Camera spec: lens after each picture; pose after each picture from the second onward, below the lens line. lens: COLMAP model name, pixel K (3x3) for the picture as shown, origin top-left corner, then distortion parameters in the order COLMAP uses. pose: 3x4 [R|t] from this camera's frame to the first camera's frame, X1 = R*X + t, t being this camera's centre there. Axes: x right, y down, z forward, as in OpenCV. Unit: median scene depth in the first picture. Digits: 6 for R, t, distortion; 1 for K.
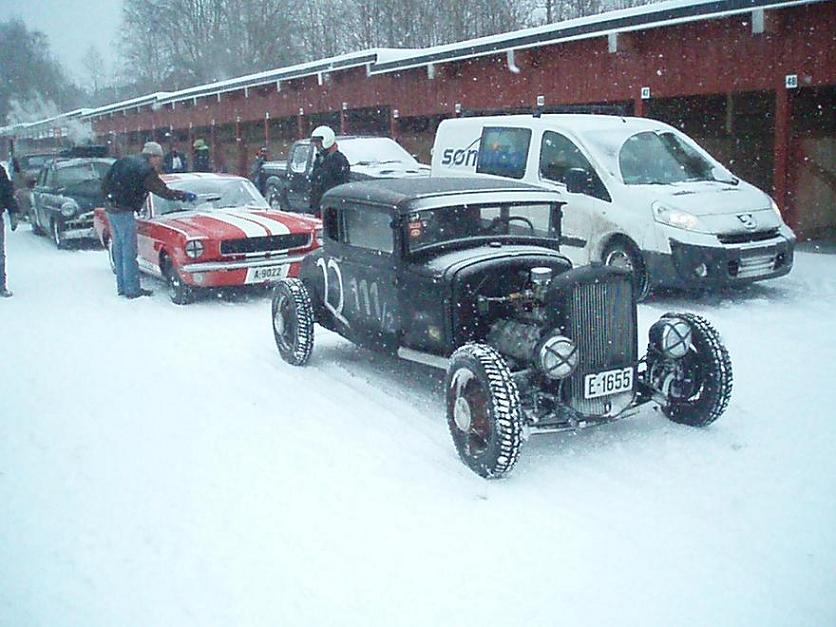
lens RADIAL K [[880.1, 0, 418.0], [0, 880.1, 313.5], [0, 0, 1]] dist [-0.103096, 0.024794]
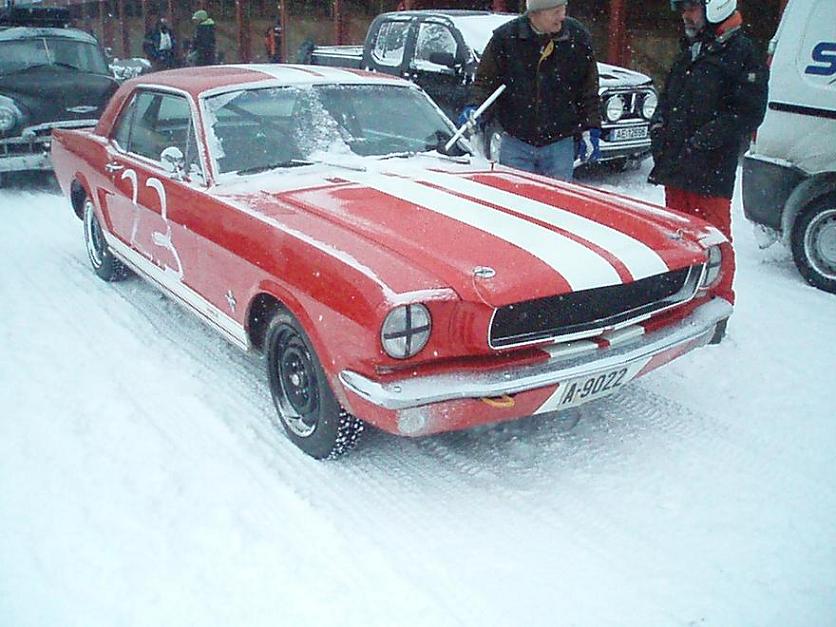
lens RADIAL K [[880.1, 0, 418.0], [0, 880.1, 313.5], [0, 0, 1]] dist [-0.103096, 0.024794]
pose [[0.998099, 0.027668, 0.055074, -0.206939], [-0.034105, 0.992234, 0.119622, -0.089429], [-0.051337, -0.121272, 0.991291, 0.535105]]
